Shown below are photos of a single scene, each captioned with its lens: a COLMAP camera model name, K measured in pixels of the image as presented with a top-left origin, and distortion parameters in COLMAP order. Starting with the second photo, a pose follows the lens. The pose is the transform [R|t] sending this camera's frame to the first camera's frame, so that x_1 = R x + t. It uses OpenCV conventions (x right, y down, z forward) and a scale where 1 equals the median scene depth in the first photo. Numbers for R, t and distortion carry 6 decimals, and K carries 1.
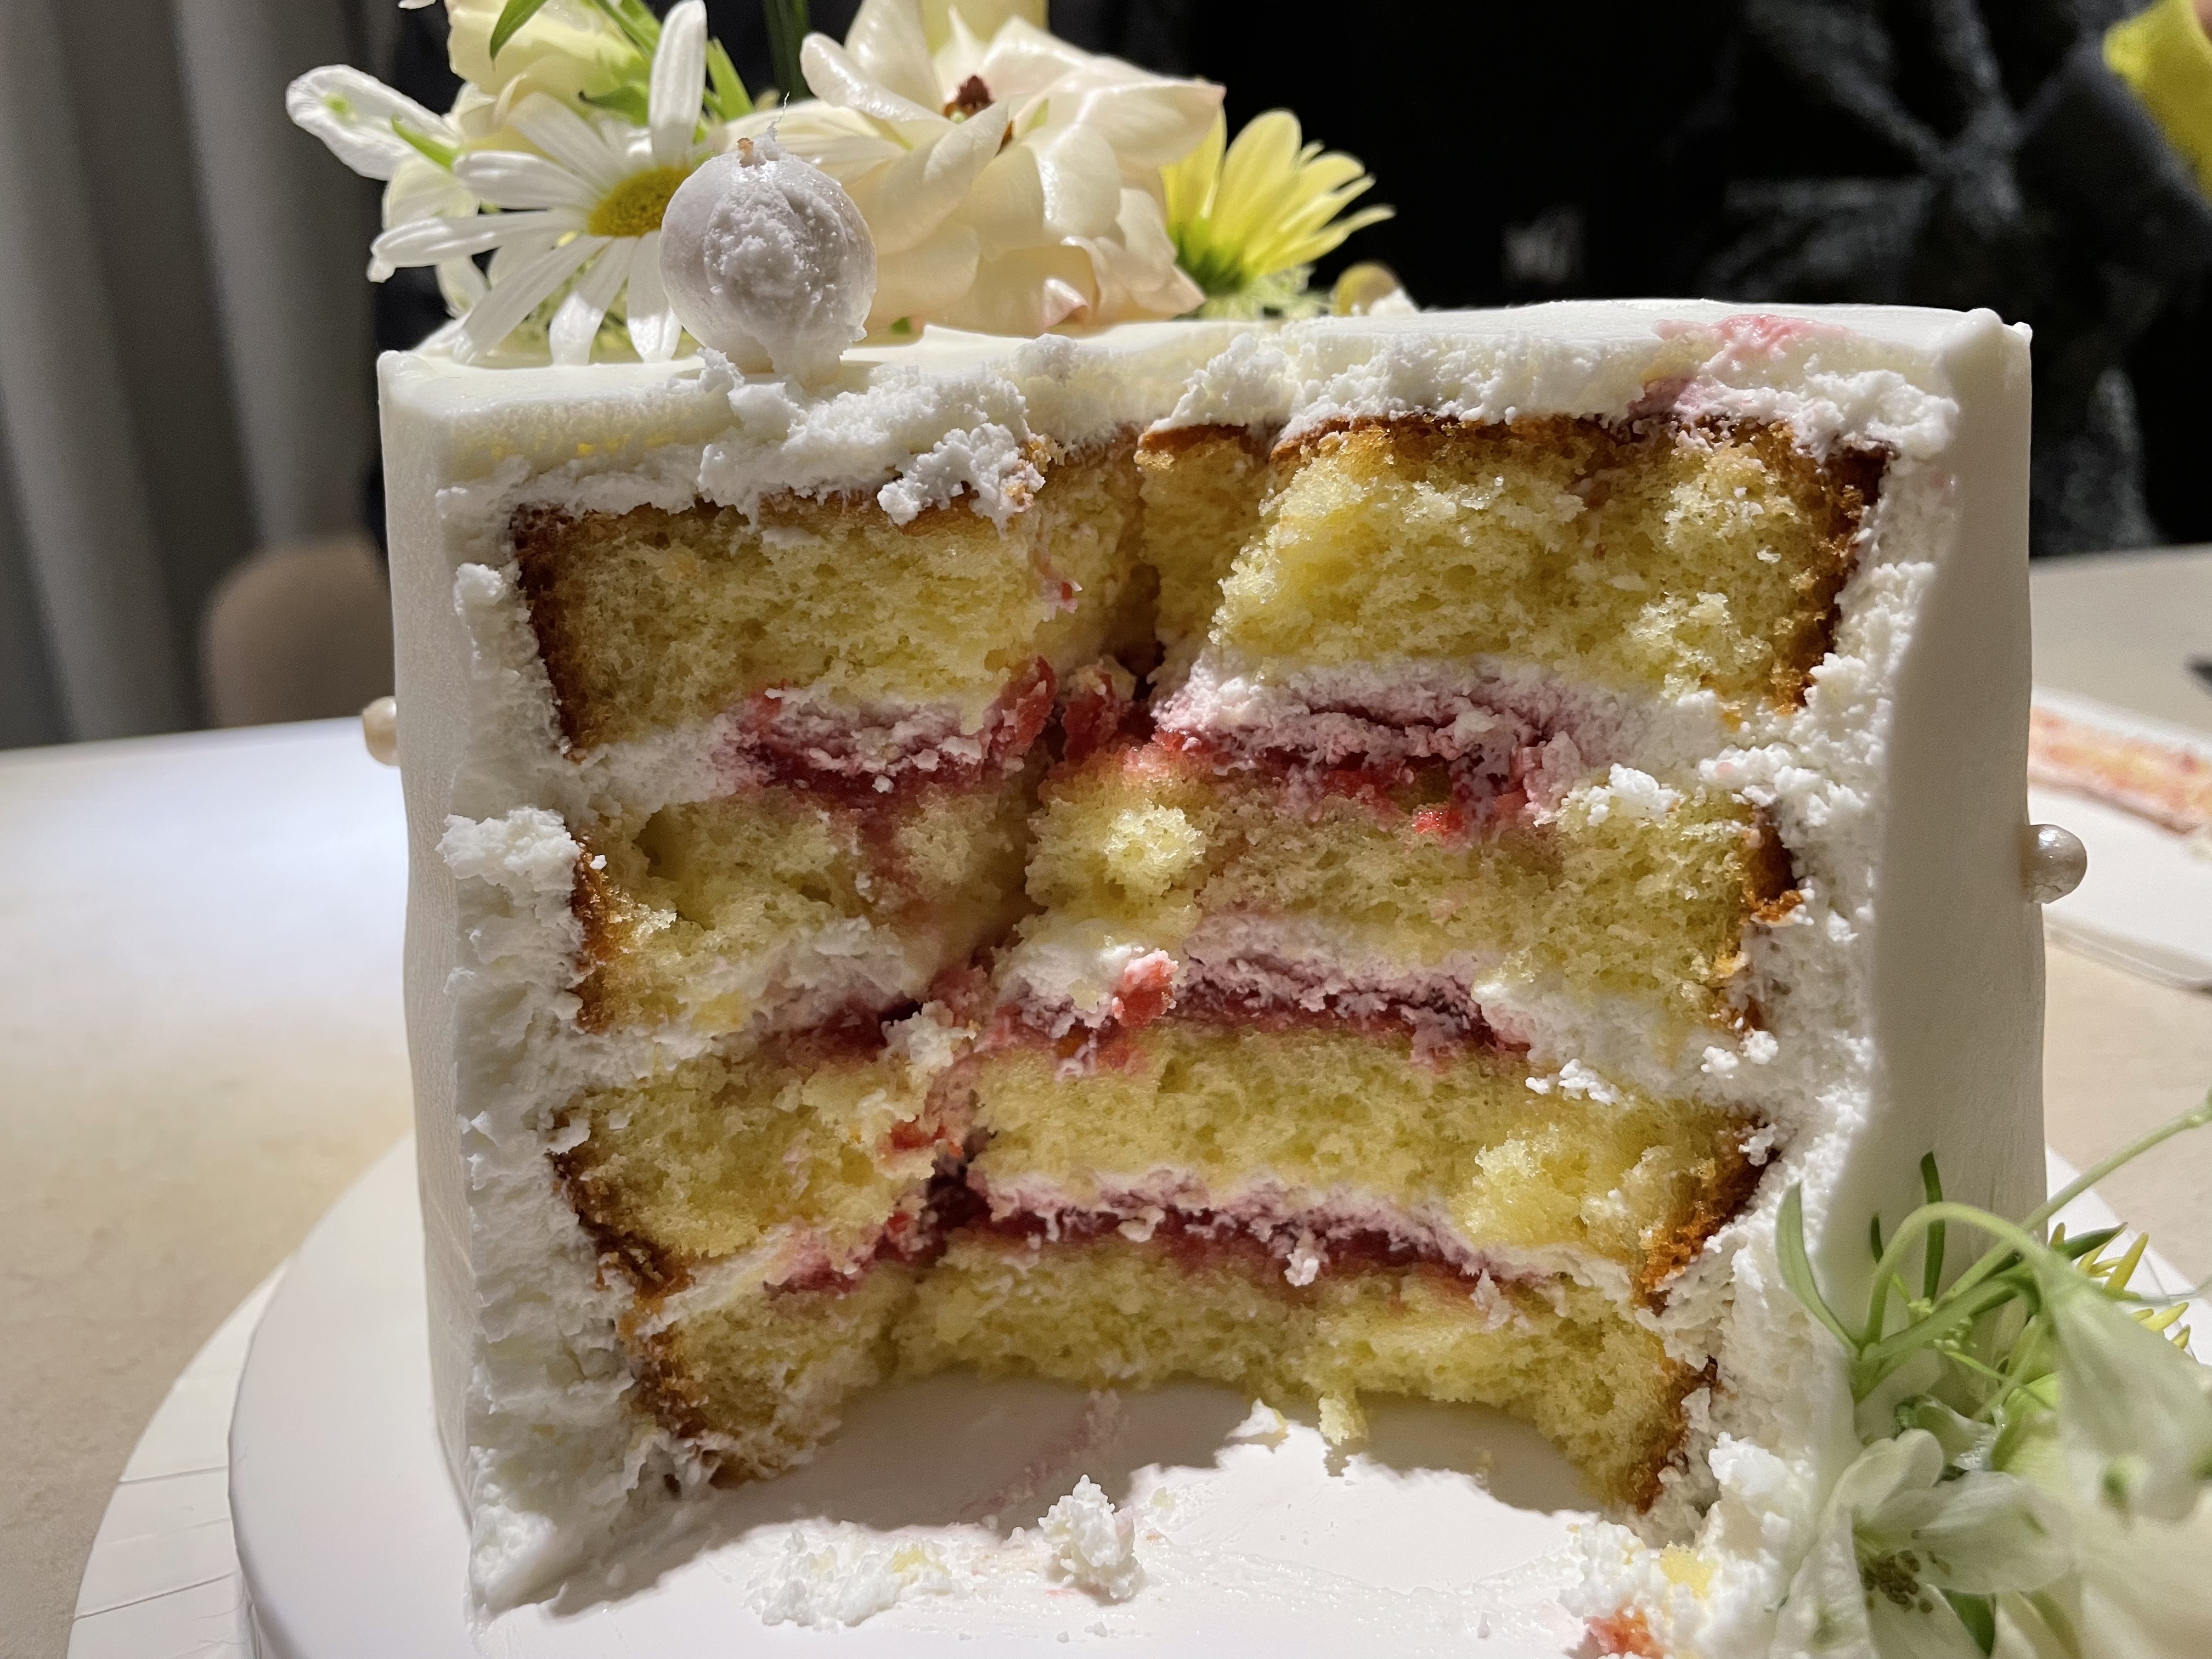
lens RADIAL K [[1778.9, 0, 1109.3], [0, 1778.9, 842.1], [0, 0, 1]] dist [0.013393, -0.055843]
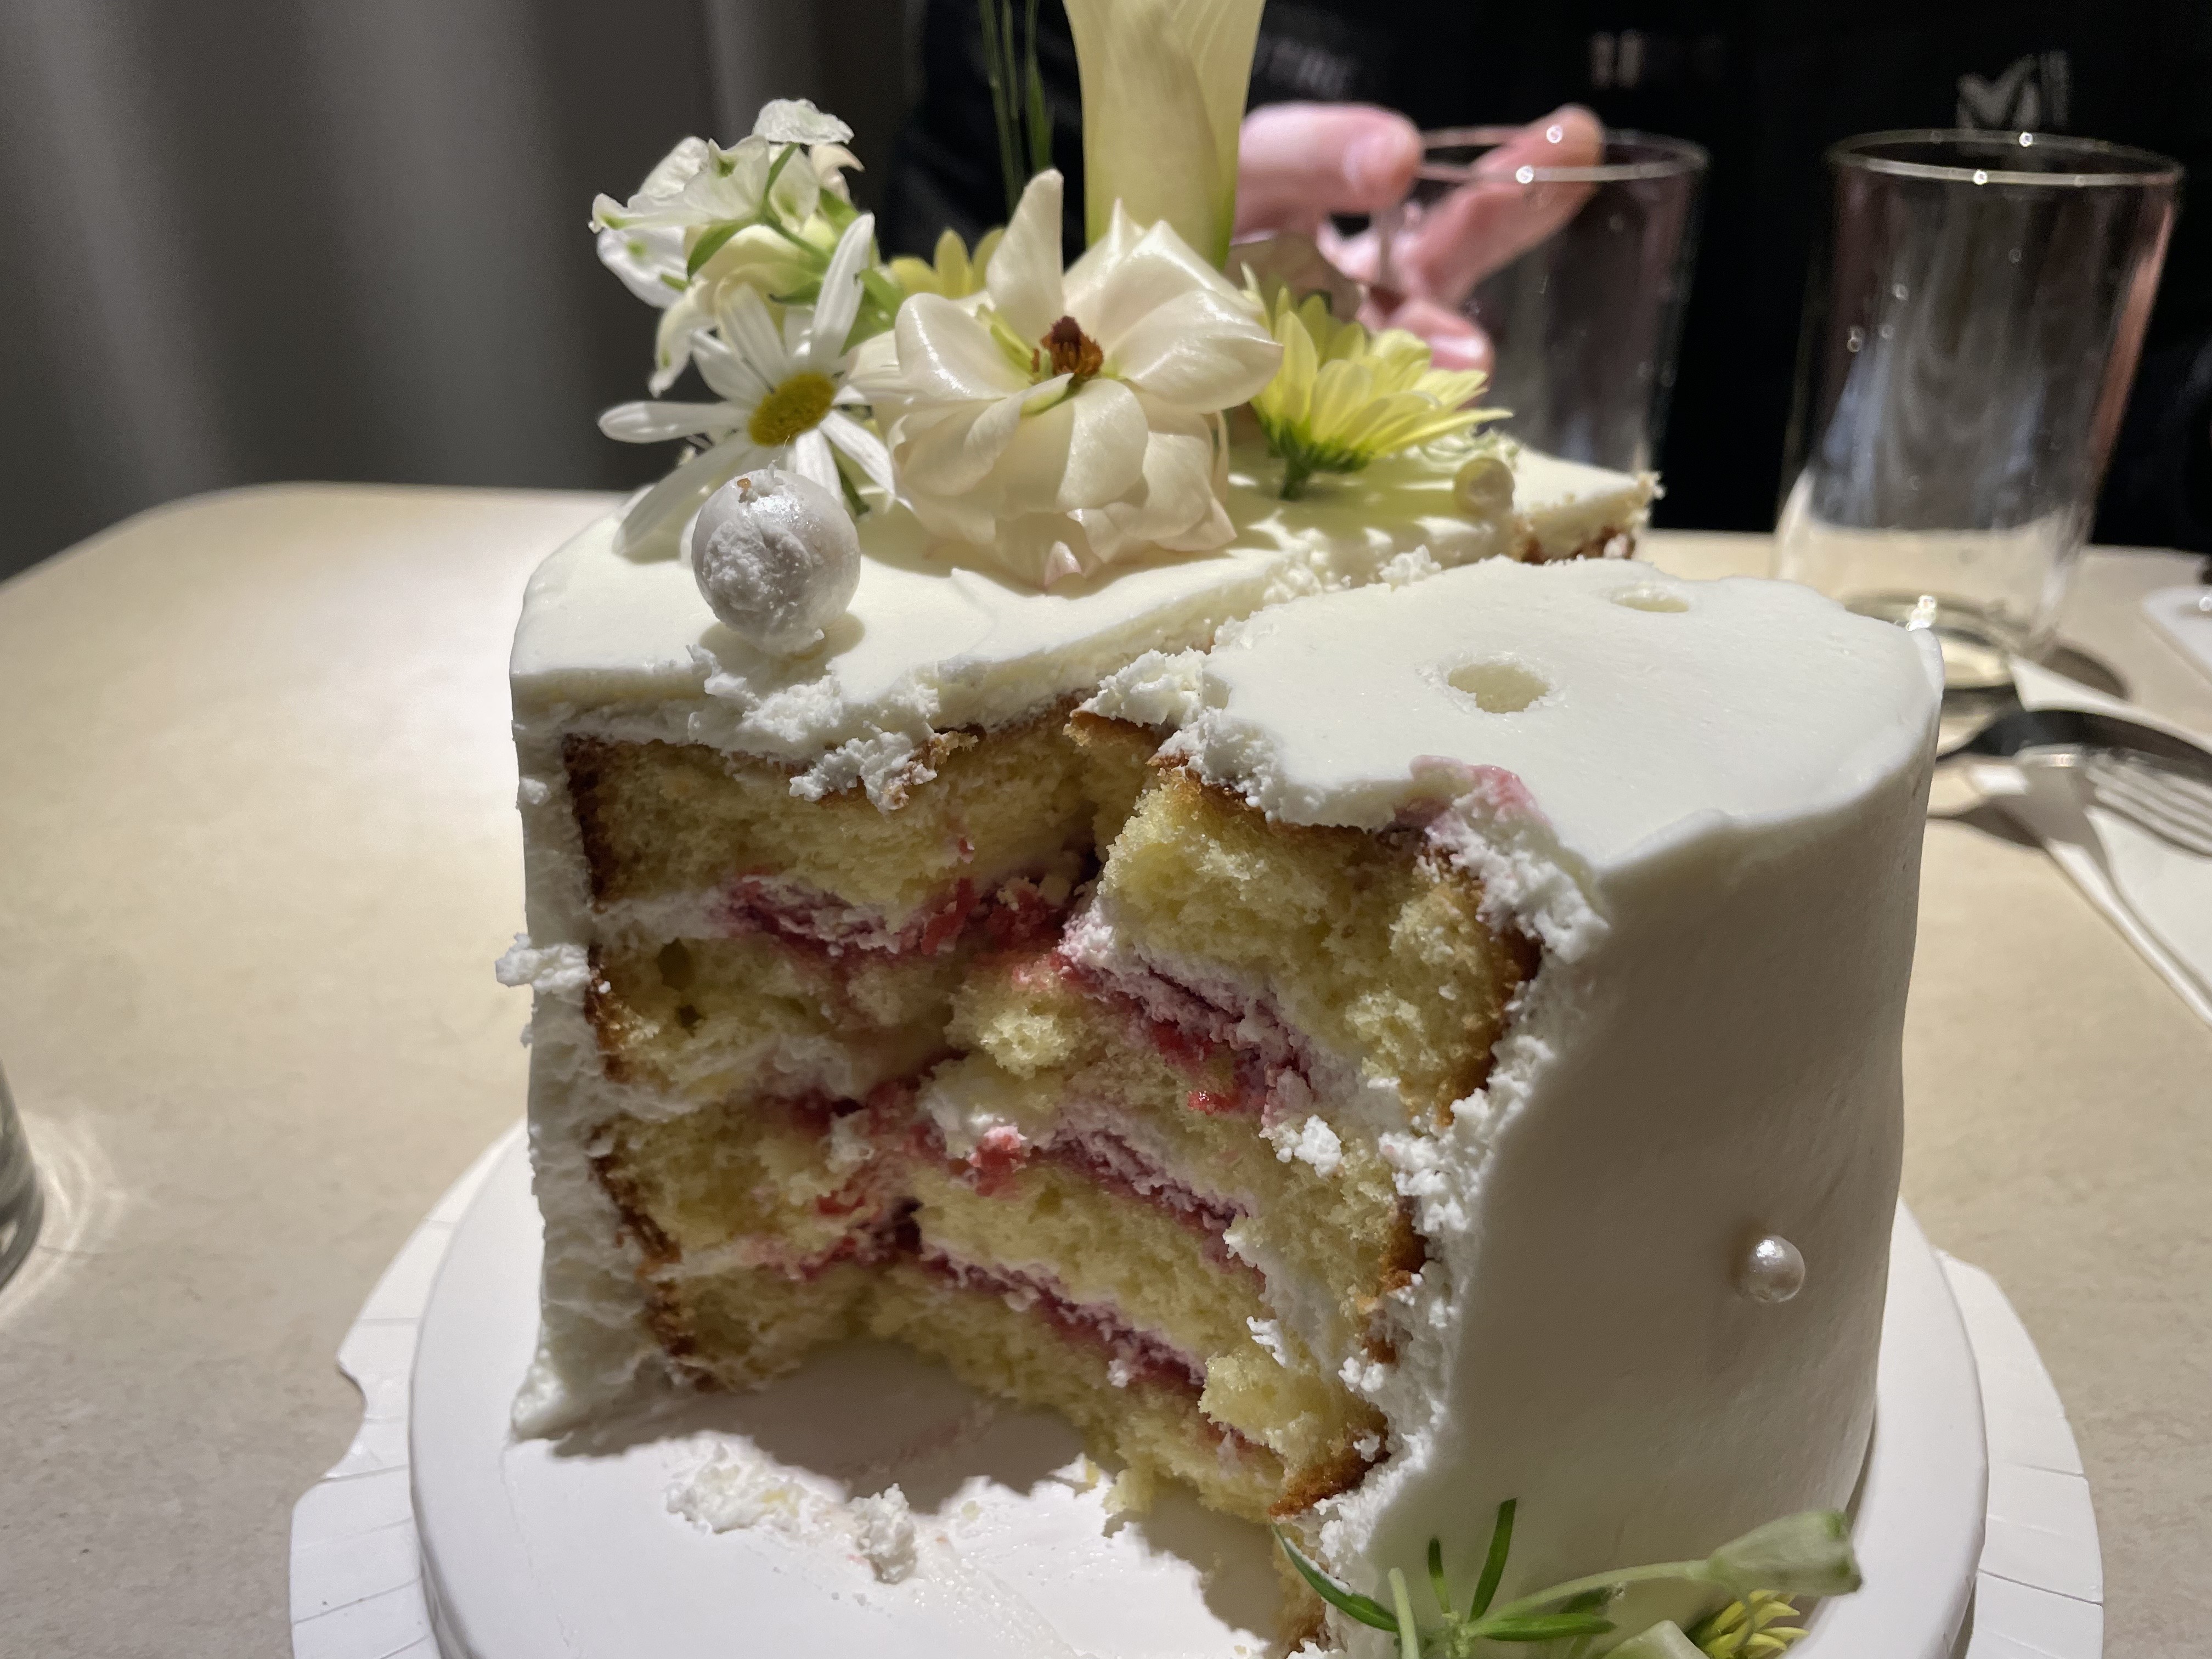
lens RADIAL K [[1778.9, 0, 1107.4], [0, 1778.9, 818.0], [0, 0, 1]] dist [0.013393, -0.055843]
pose [[0.917782, 0.206700, -0.339043, 0.482148], [-0.142588, 0.968440, 0.204434, -0.426365], [0.370600, -0.139283, 0.918290, -0.103035]]
